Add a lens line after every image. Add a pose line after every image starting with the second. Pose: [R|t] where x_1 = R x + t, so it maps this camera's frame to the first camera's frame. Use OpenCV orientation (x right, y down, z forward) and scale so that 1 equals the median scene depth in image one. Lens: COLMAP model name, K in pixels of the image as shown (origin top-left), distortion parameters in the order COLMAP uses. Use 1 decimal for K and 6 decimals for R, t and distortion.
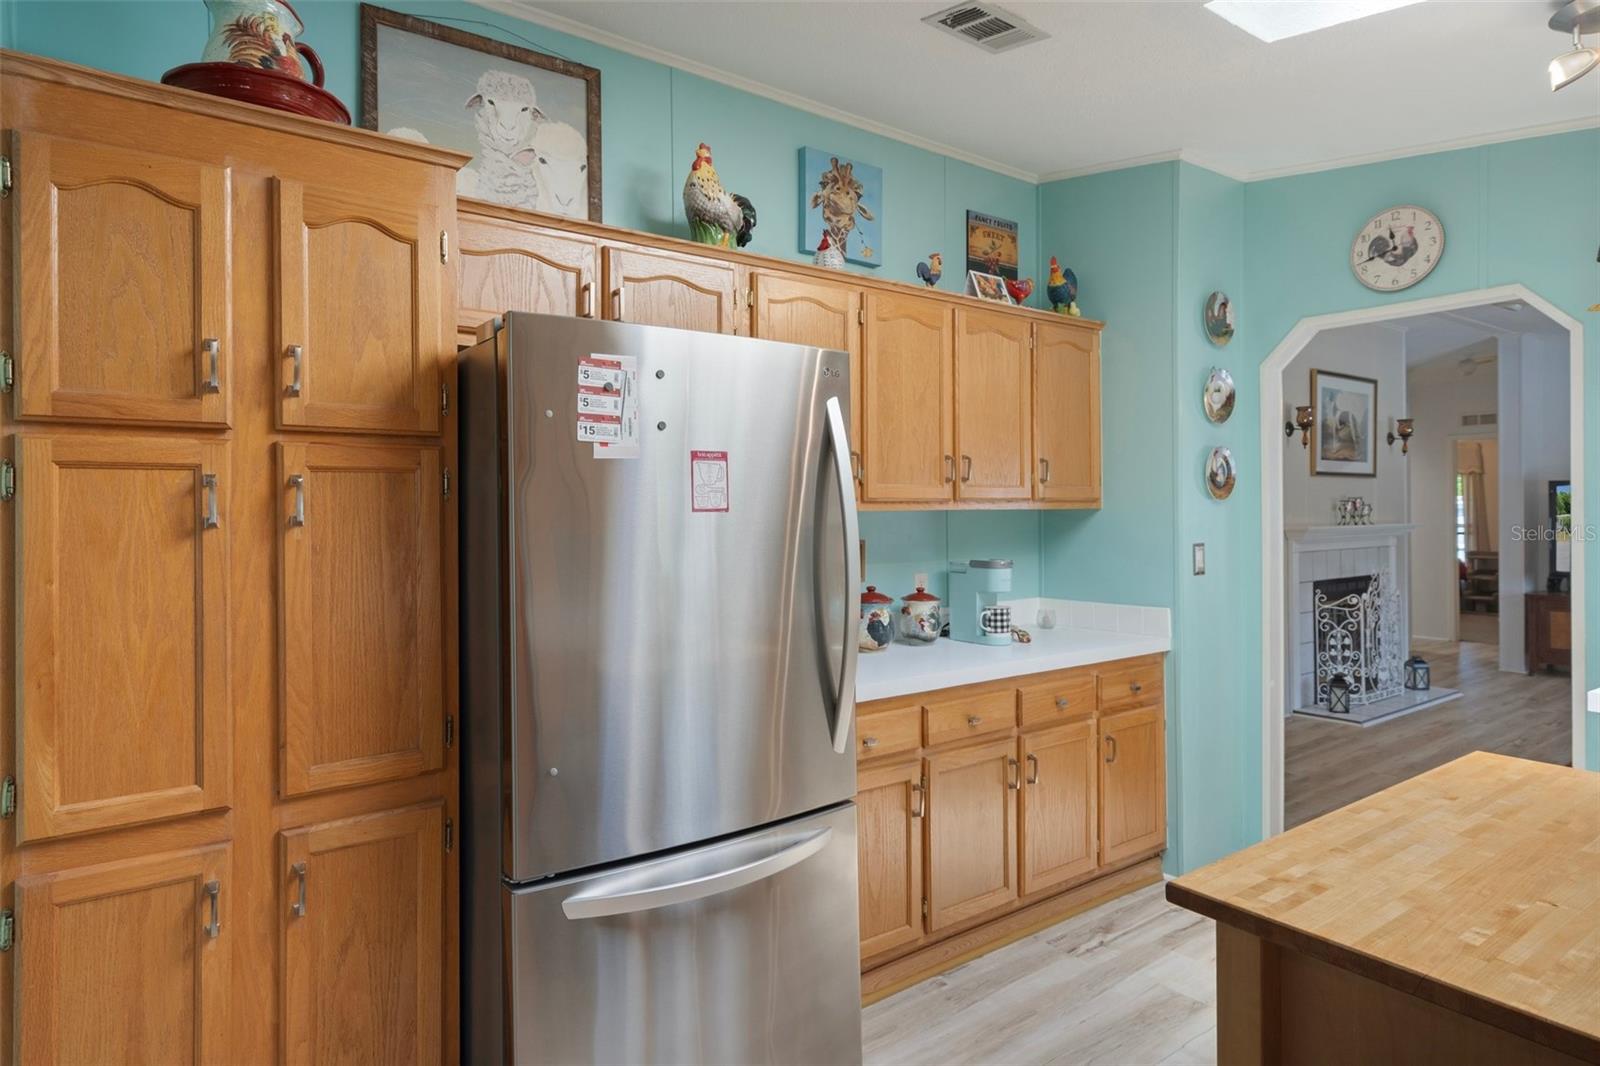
lens RADIAL K [[922.9, 0, 795.3], [0, 922.9, 494.2], [0, 0, 1]] dist [0.004106, -0.001911]
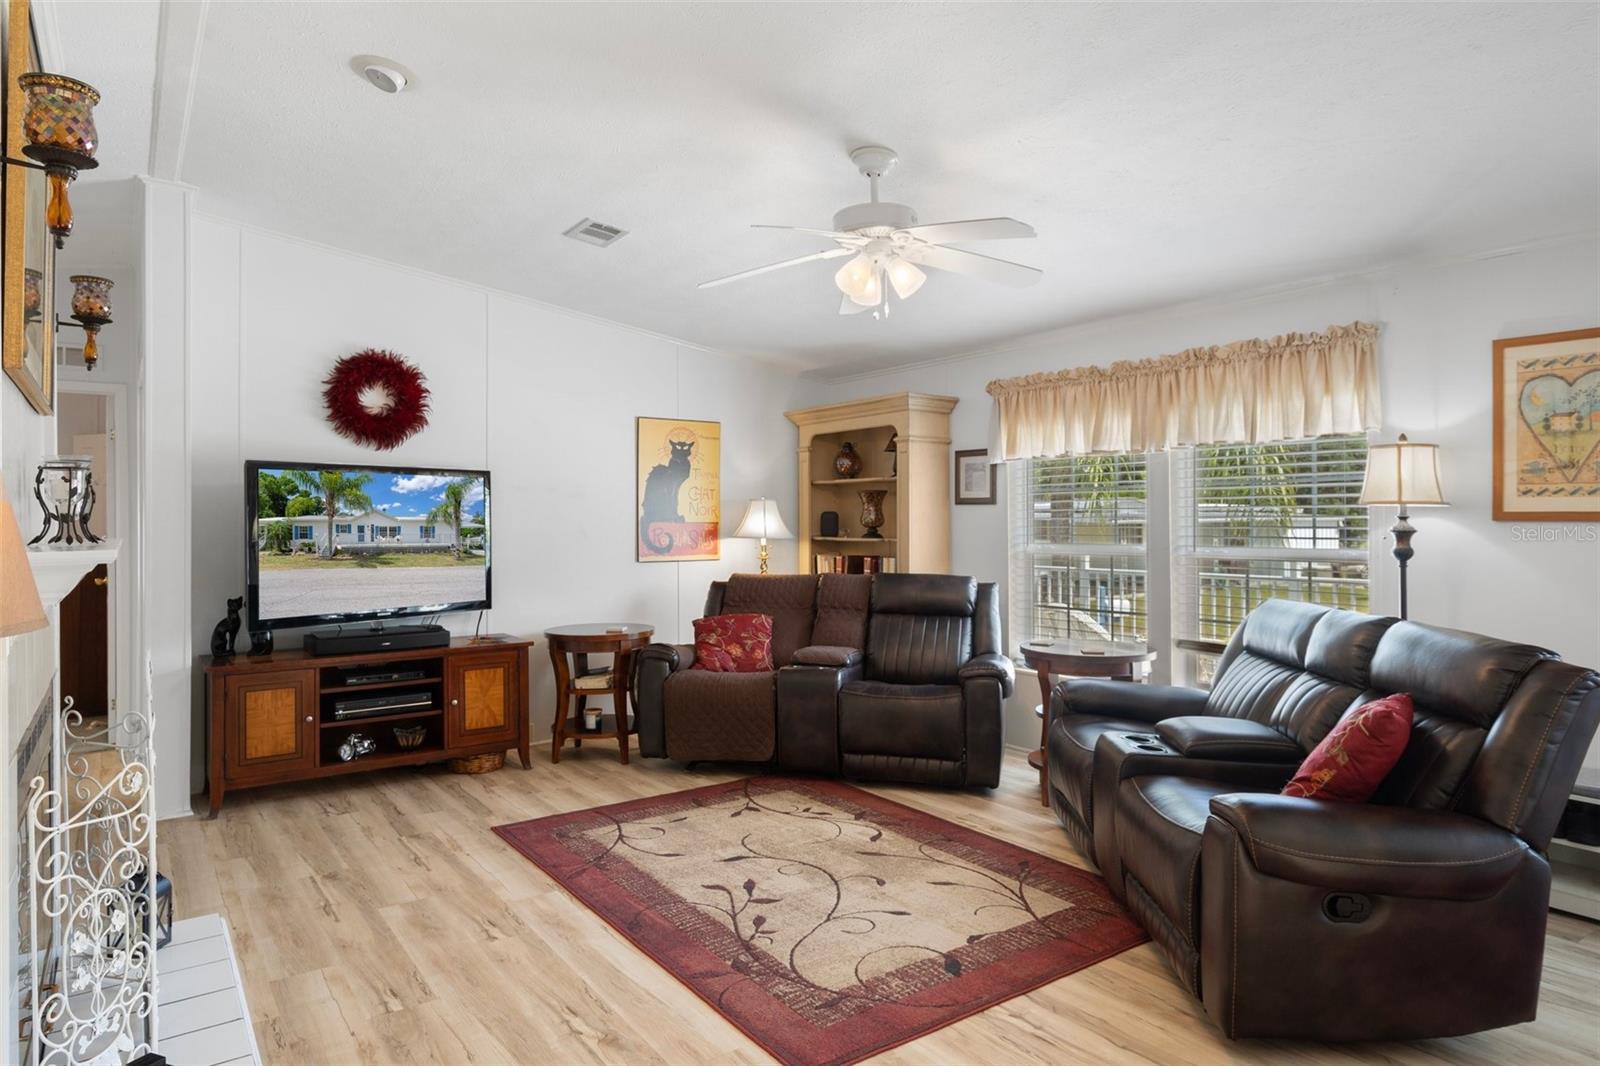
lens RADIAL K [[966.0, 0, 793.4], [0, 966.0, 508.6], [0, 0, 1]] dist [0.004024, 0.003748]
pose [[0.028954, 0.012485, 0.999503, 0.583769], [-0.002611, 0.999920, -0.012414, 0.052919], [-0.999577, -0.002250, 0.028984, 1.601539]]
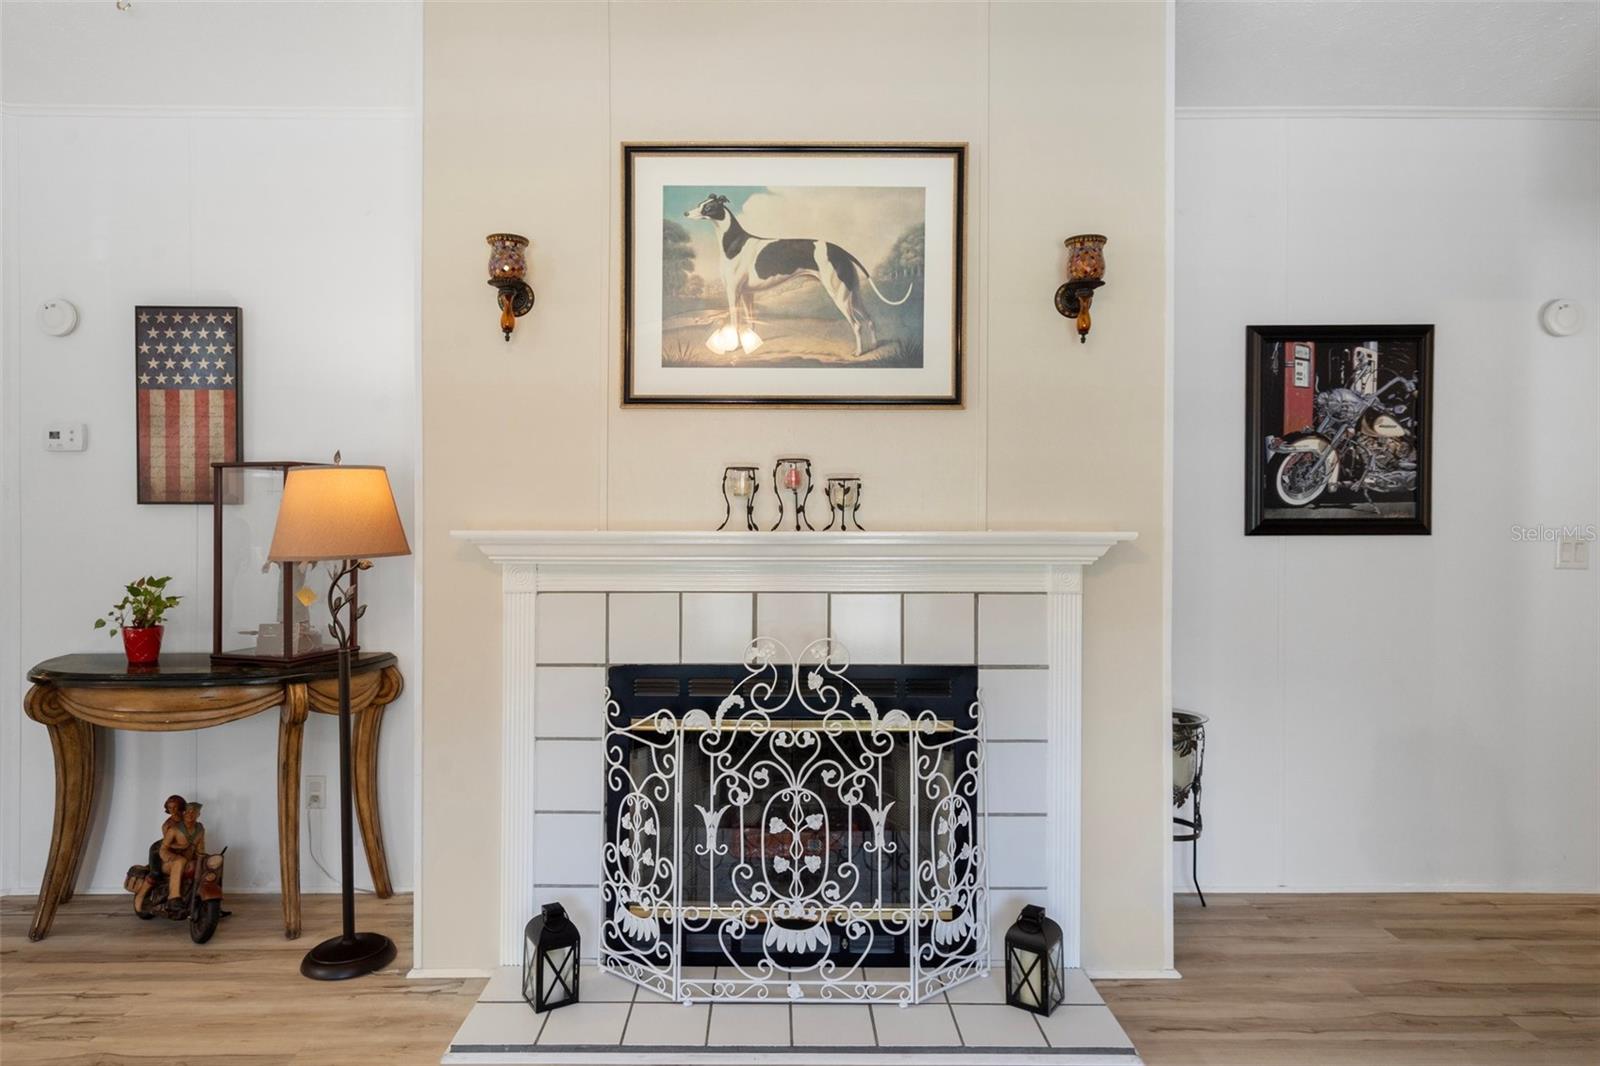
lens RADIAL K [[958.8, 0, 792.7], [0, 958.8, 526.9], [0, 0, 1]] dist [0.006476, 0.001891]
pose [[0.807114, 0.009225, -0.590324, 1.845309], [0.002639, 0.999812, 0.019231, 0.052398], [0.590390, -0.017079, 0.806937, 1.486981]]
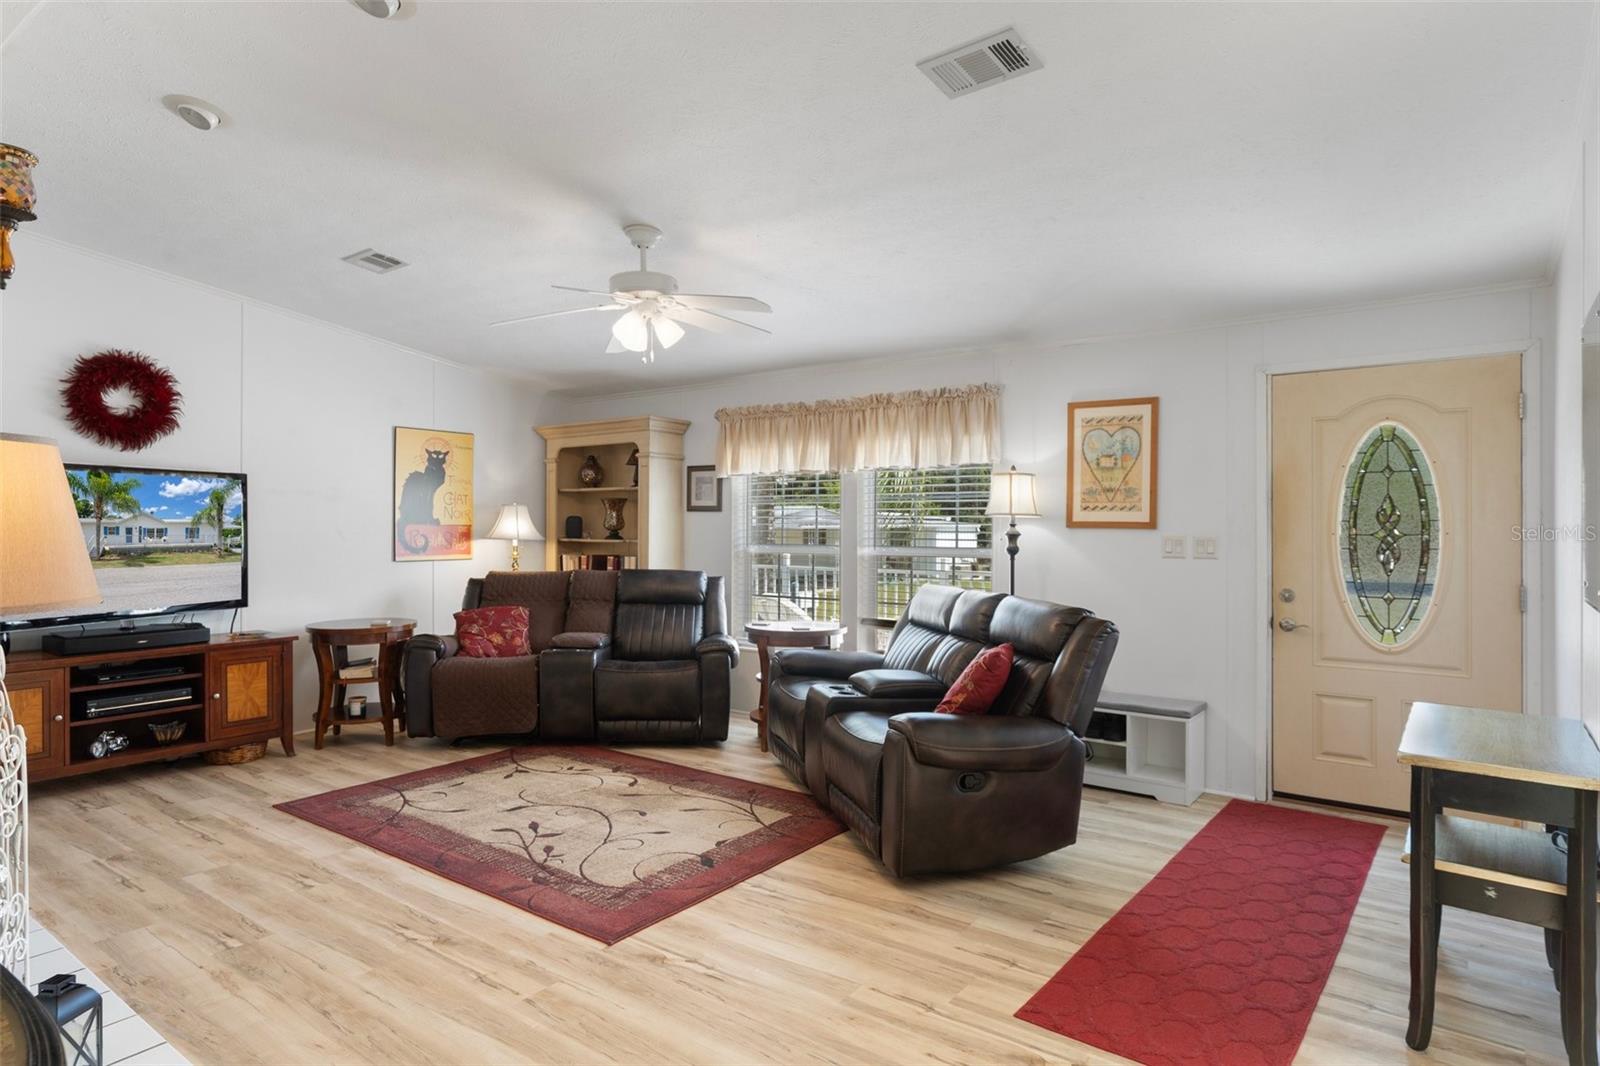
lens RADIAL K [[912.3, 0, 789.0], [0, 912.3, 516.5], [0, 0, 1]] dist [0.008988, 0.001582]
pose [[-0.276054, 0.007984, 0.961109, 0.376547], [-0.009406, 0.999895, -0.011007, 0.053833], [-0.961096, -0.012079, -0.275950, 1.699193]]
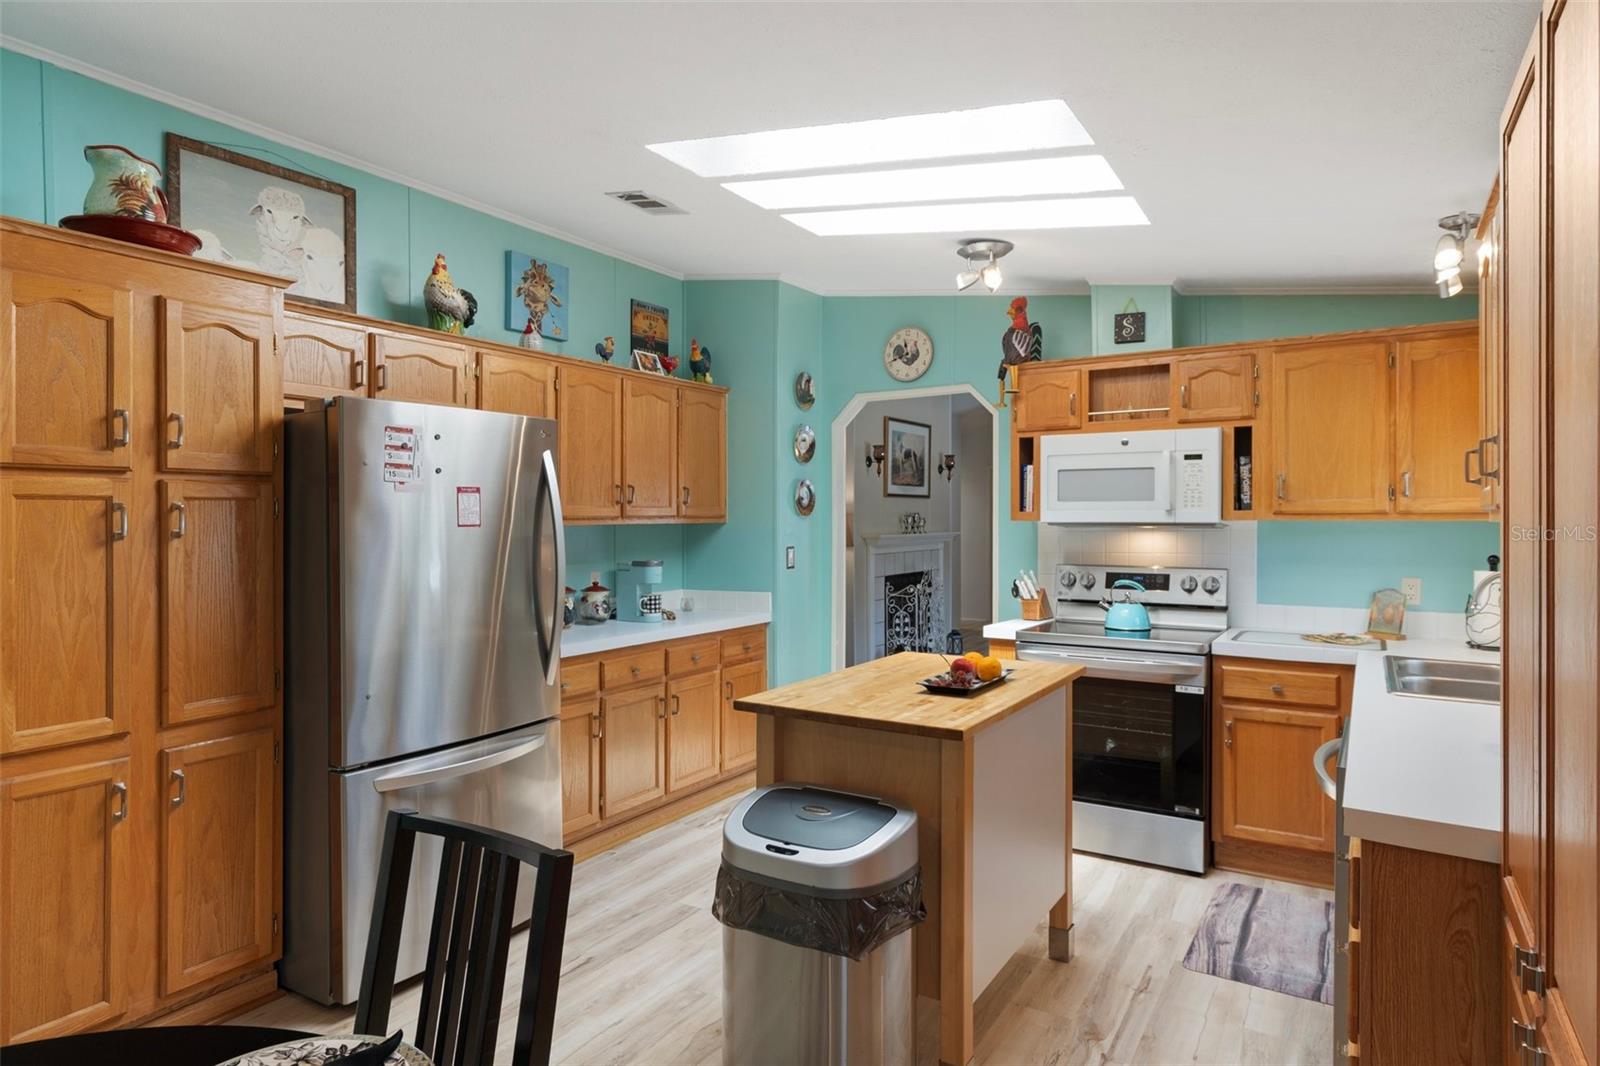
lens RADIAL K [[912.3, 0, 789.0], [0, 912.3, 516.5], [0, 0, 1]] dist [0.008988, 0.001582]
pose [[0.933051, 0.002471, 0.359736, -0.087236], [-0.007034, 0.999911, 0.011376, -0.011889], [-0.359675, -0.013145, 0.932985, -0.369939]]
